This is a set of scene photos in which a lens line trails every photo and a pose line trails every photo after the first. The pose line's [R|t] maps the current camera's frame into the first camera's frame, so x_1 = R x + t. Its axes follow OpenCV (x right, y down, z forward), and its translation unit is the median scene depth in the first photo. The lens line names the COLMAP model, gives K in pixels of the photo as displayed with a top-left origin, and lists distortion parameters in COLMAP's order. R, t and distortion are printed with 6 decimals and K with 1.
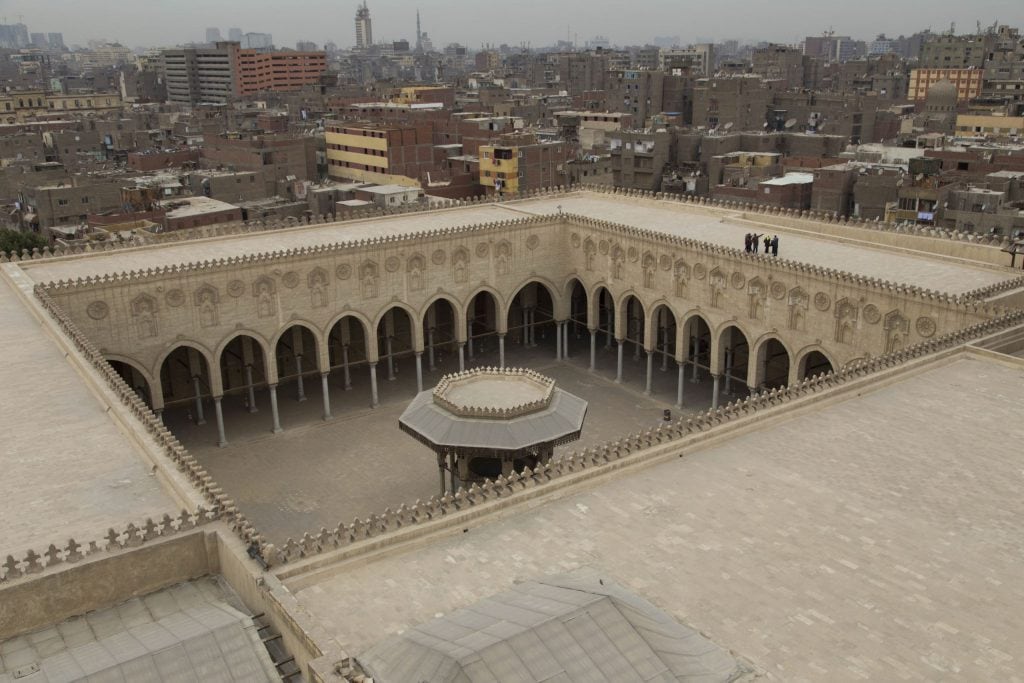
lens RADIAL K [[907.3, 0, 511.2], [0, 907.3, 342.4], [0, 0, 1]] dist [0.000718, -0.000009]
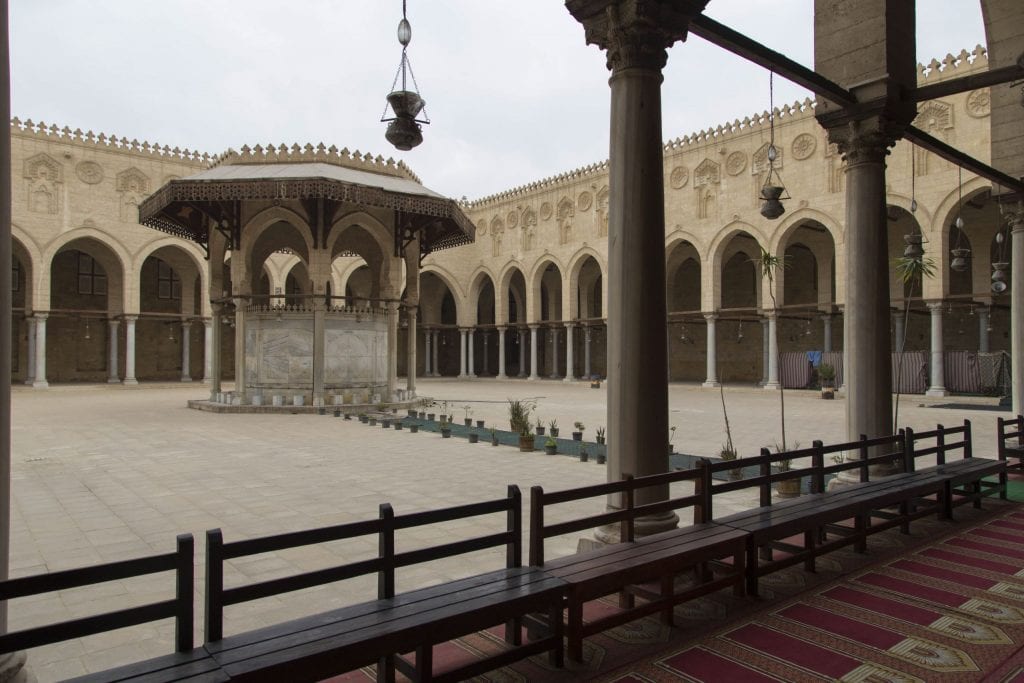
lens RADIAL K [[686.7, 0, 513.5], [0, 686.7, 342.2], [0, 0, 1]] dist [0.002795, 0.000052]
pose [[0.996994, 0.015969, 0.075816, 0.056991], [0.009190, 0.947250, -0.320365, 0.220959], [-0.076933, 0.320099, 0.944255, 0.434038]]
